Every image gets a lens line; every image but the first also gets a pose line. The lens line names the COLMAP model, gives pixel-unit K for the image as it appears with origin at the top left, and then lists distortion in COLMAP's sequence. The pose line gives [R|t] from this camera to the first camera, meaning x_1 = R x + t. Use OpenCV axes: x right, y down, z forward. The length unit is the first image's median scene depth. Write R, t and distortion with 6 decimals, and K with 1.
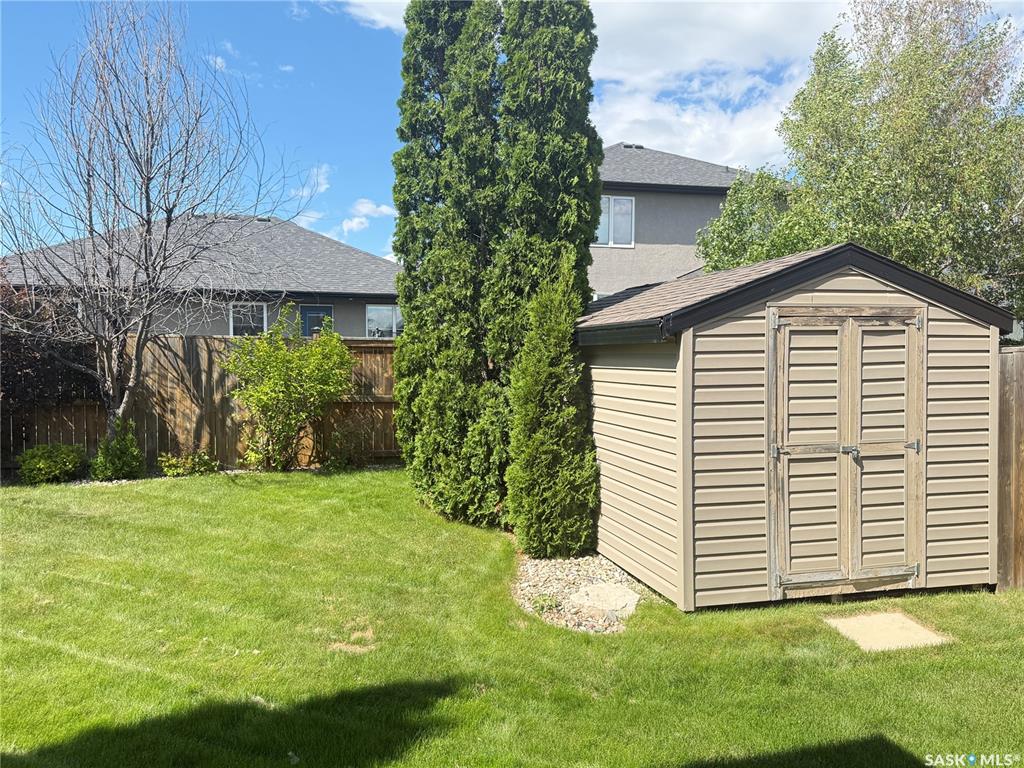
lens RADIAL K [[800.1, 0, 513.6], [0, 800.1, 384.7], [0, 0, 1]] dist [0.007443, -0.000764]
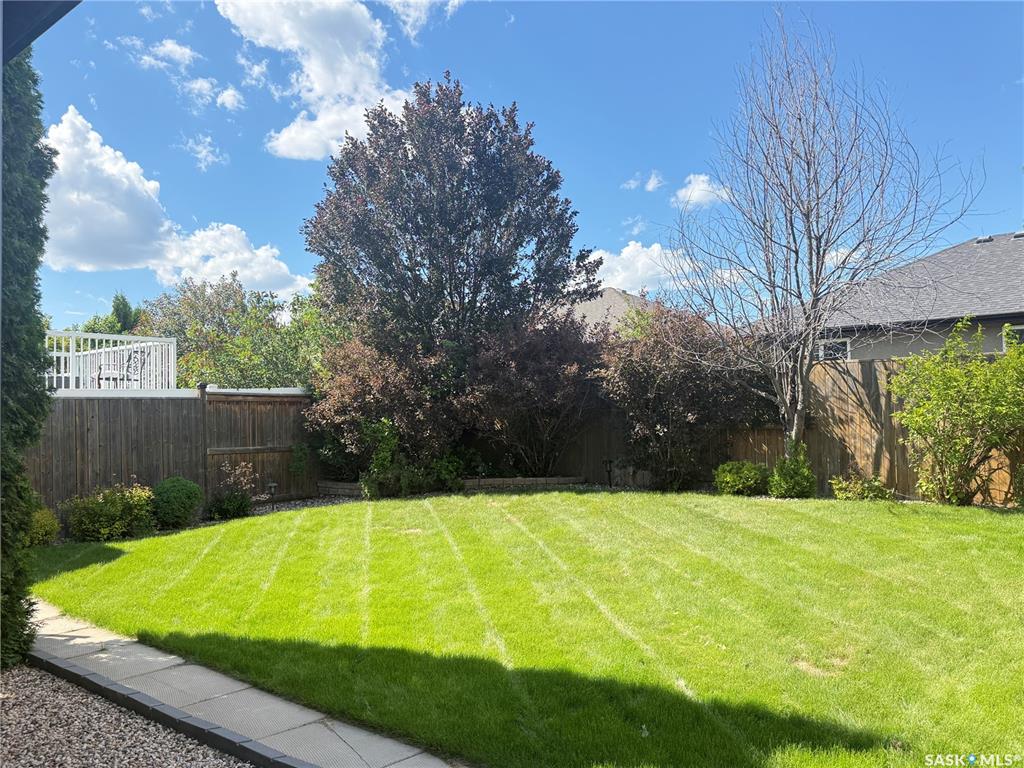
lens RADIAL K [[800.1, 0, 513.2], [0, 800.1, 383.6], [0, 0, 1]] dist [0.007443, -0.000764]
pose [[0.572144, -0.036428, -0.819344, 0.160339], [-0.008832, 0.998682, -0.050569, 0.023044], [0.820106, 0.036169, 0.571068, 0.082360]]
